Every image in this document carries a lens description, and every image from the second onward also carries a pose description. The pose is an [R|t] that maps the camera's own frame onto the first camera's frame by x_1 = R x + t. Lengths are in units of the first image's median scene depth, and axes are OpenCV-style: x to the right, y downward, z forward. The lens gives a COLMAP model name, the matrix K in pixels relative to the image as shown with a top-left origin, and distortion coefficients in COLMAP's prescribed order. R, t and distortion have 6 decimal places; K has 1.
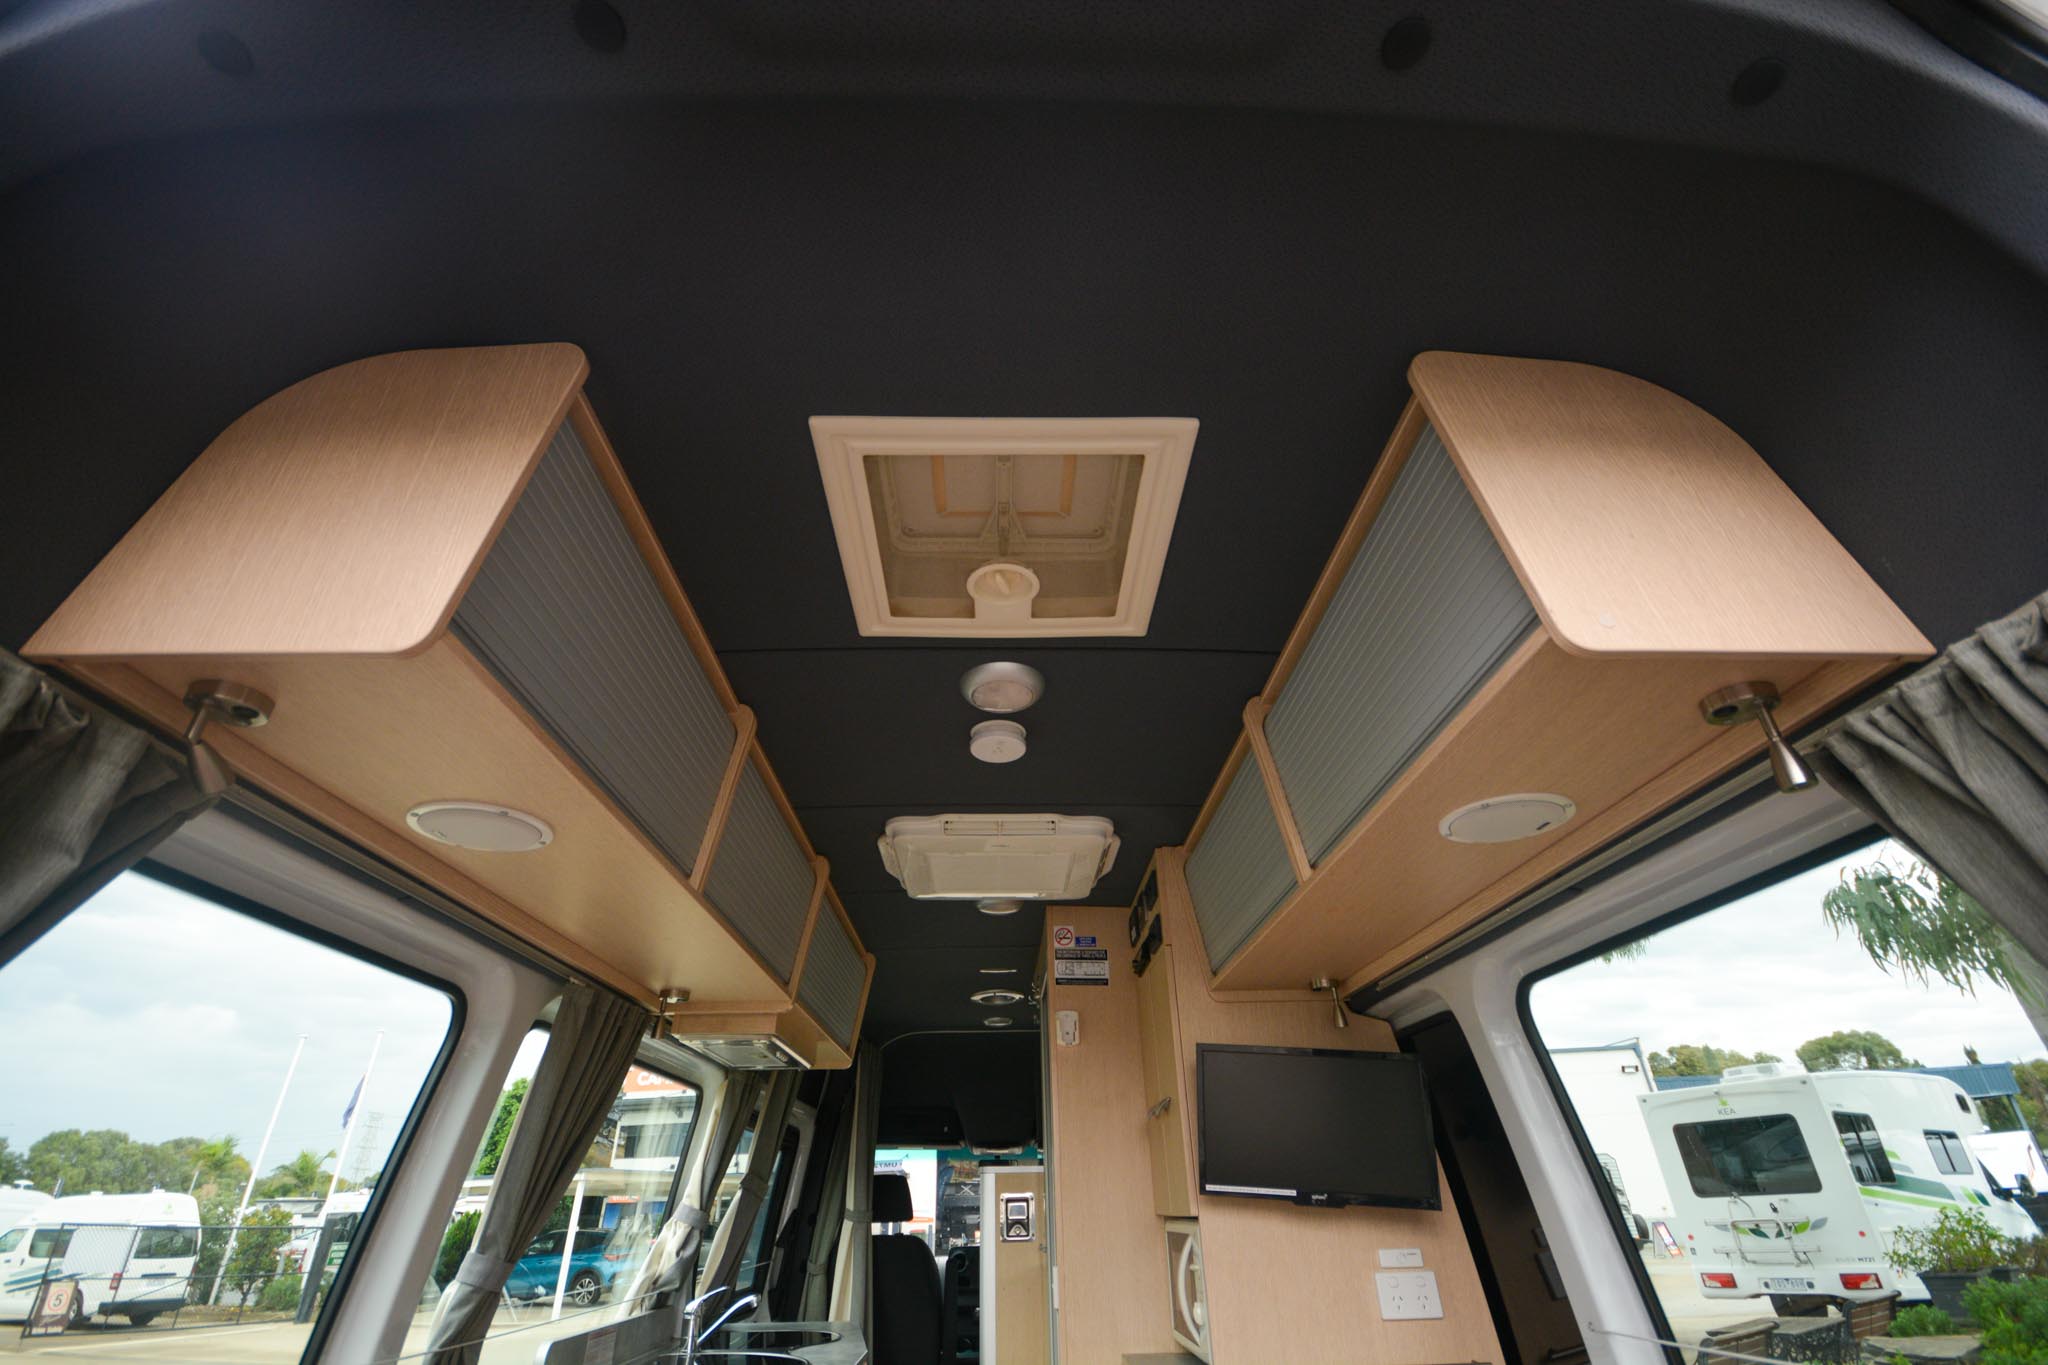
lens RADIAL K [[918.4, 0, 1024.0], [0, 918.4, 682.5], [0, 0, 1]] dist [0.020107, -0.020435]
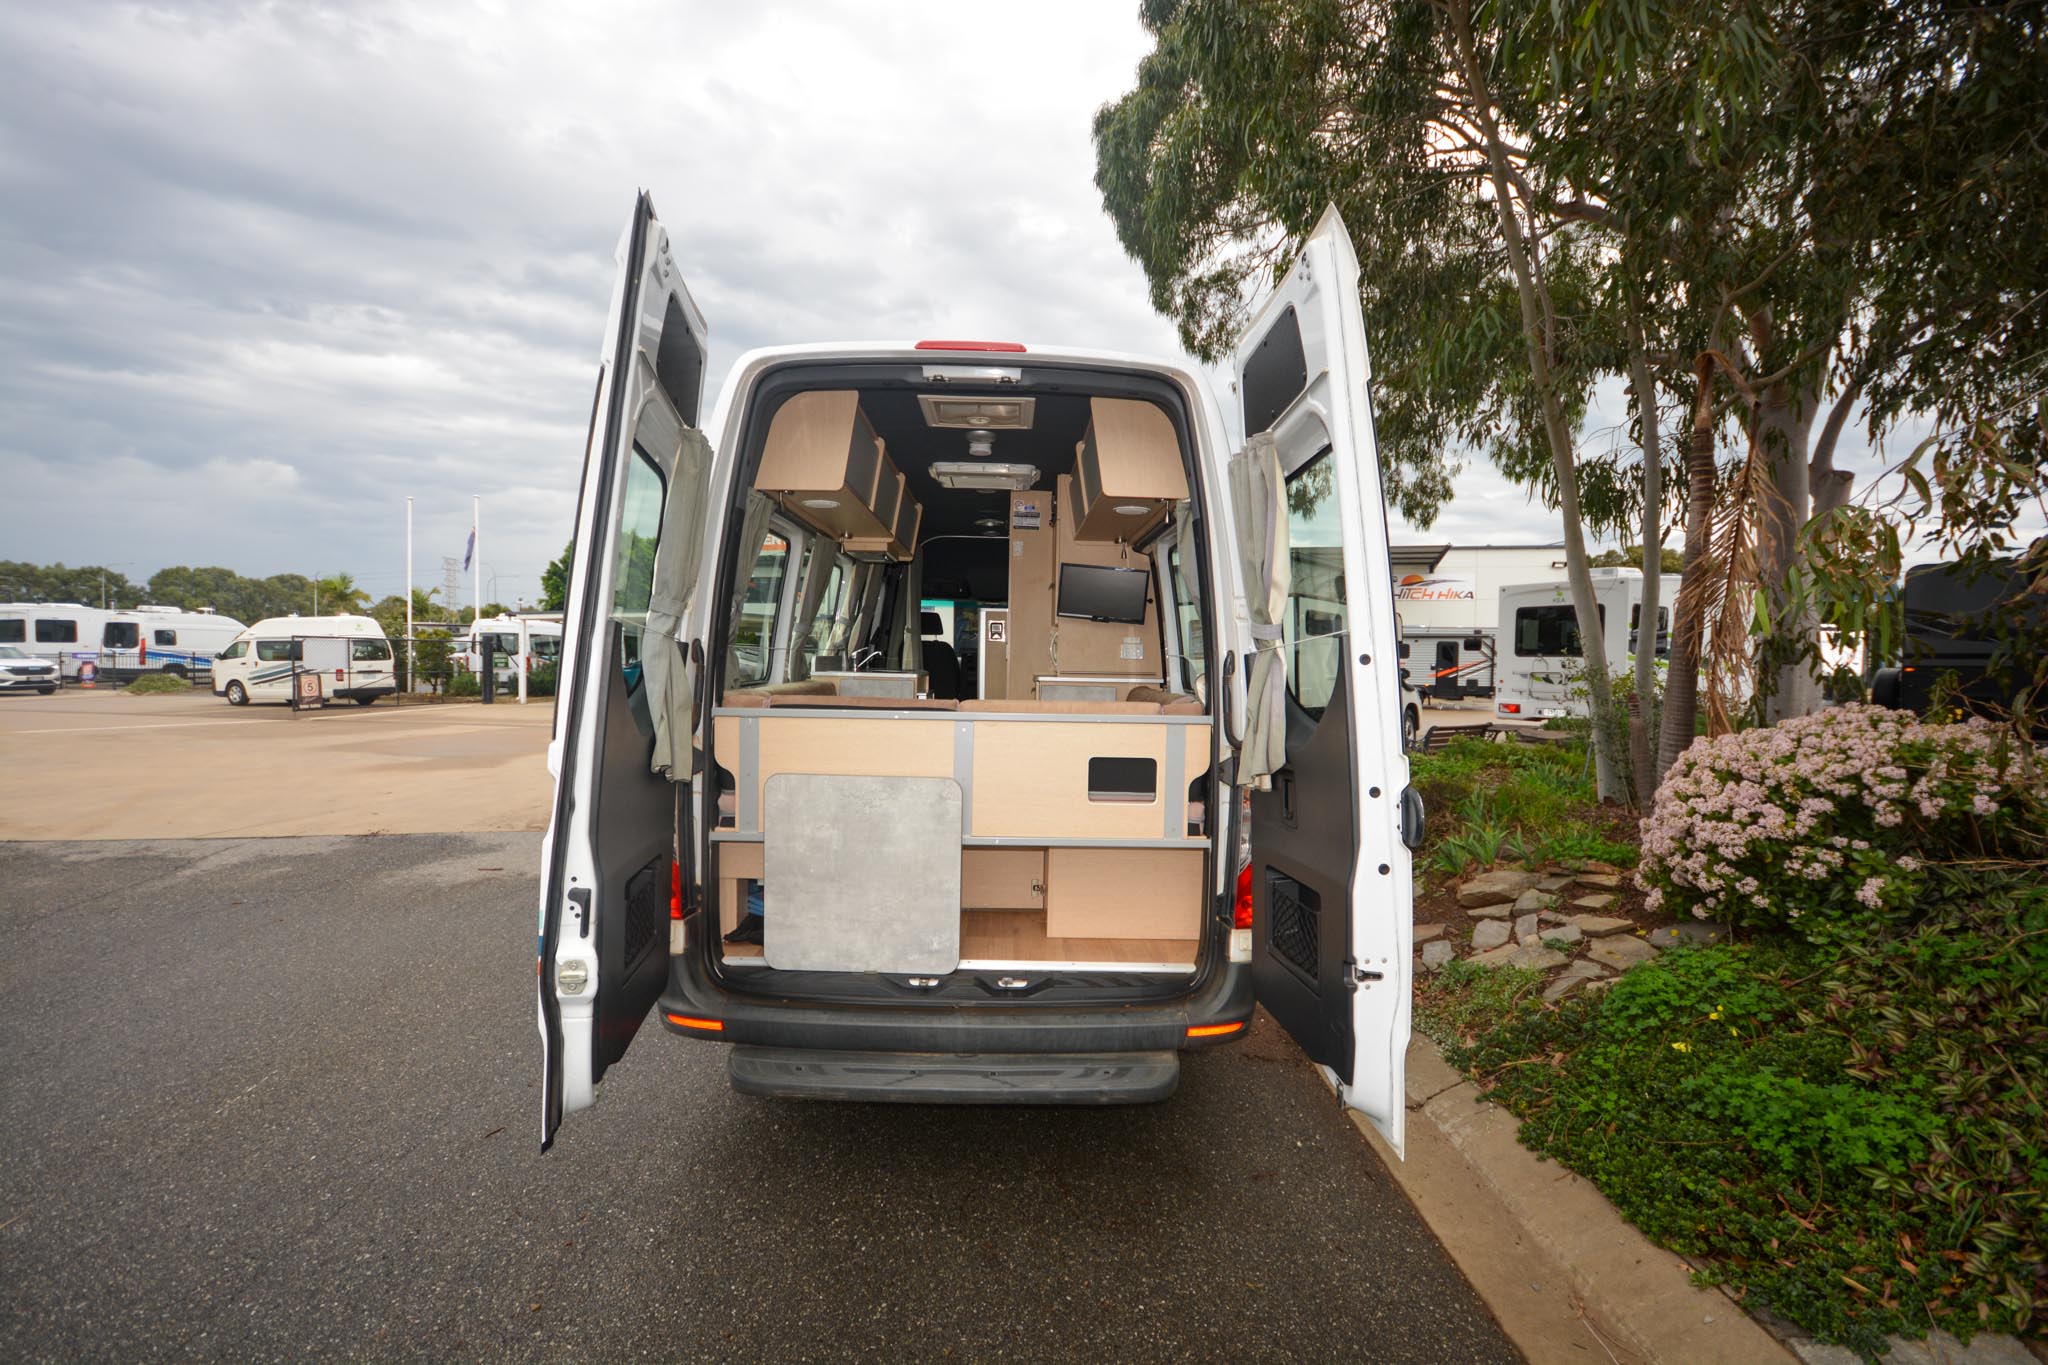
lens RADIAL K [[918.4, 0, 1024.0], [0, 918.4, 682.5], [0, 0, 1]] dist [0.020107, -0.020435]
pose [[0.999291, 0.037271, -0.005272, 0.011777], [-0.029060, 0.852880, 0.521298, -0.065000], [0.023925, -0.520775, 0.853359, -0.134685]]
